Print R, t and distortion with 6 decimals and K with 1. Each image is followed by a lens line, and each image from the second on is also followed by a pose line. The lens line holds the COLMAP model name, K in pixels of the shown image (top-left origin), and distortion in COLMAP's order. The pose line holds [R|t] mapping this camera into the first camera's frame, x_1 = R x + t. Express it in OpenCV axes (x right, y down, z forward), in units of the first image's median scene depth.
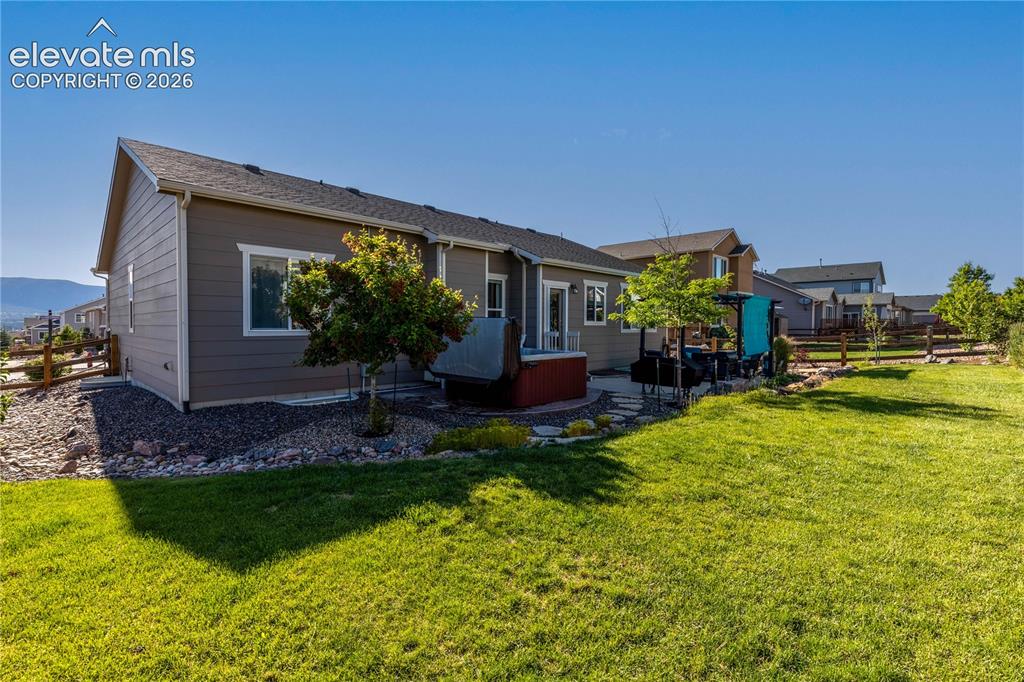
lens RADIAL K [[466.8, 0, 512.5], [0, 466.8, 337.3], [0, 0, 1]] dist [-0.000199, -0.000003]
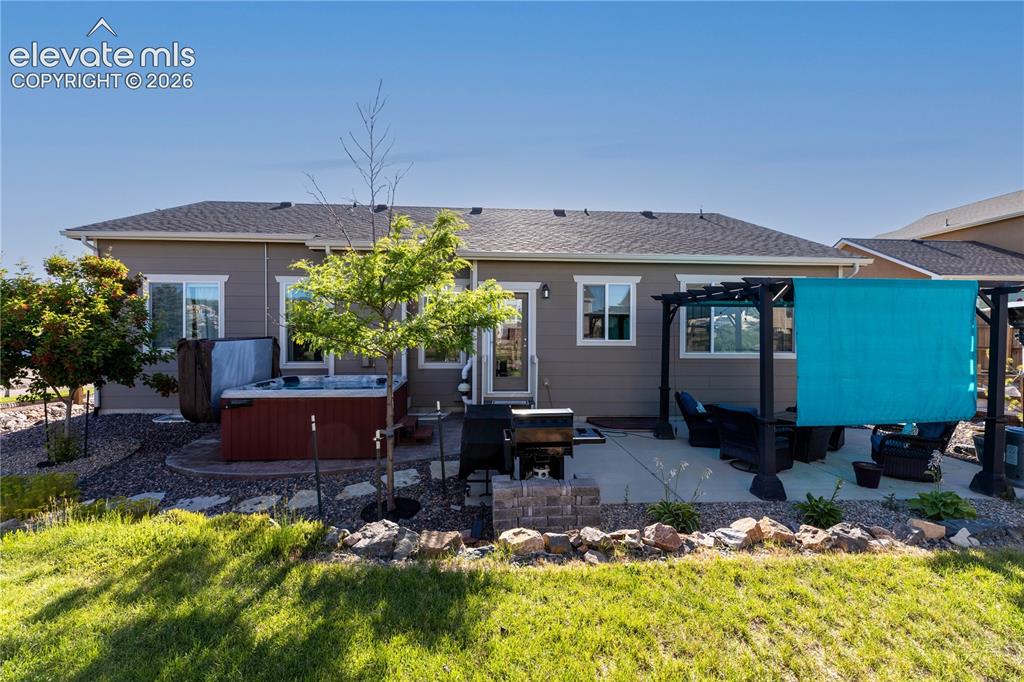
lens RADIAL K [[466.8, 0, 511.9], [0, 466.8, 339.9], [0, 0, 1]] dist [-0.000199, -0.000003]
pose [[0.753247, 0.006268, -0.657708, 0.500123], [-0.016953, 0.999807, -0.009887, -0.024956], [0.657519, 0.018597, 0.753208, 0.435700]]
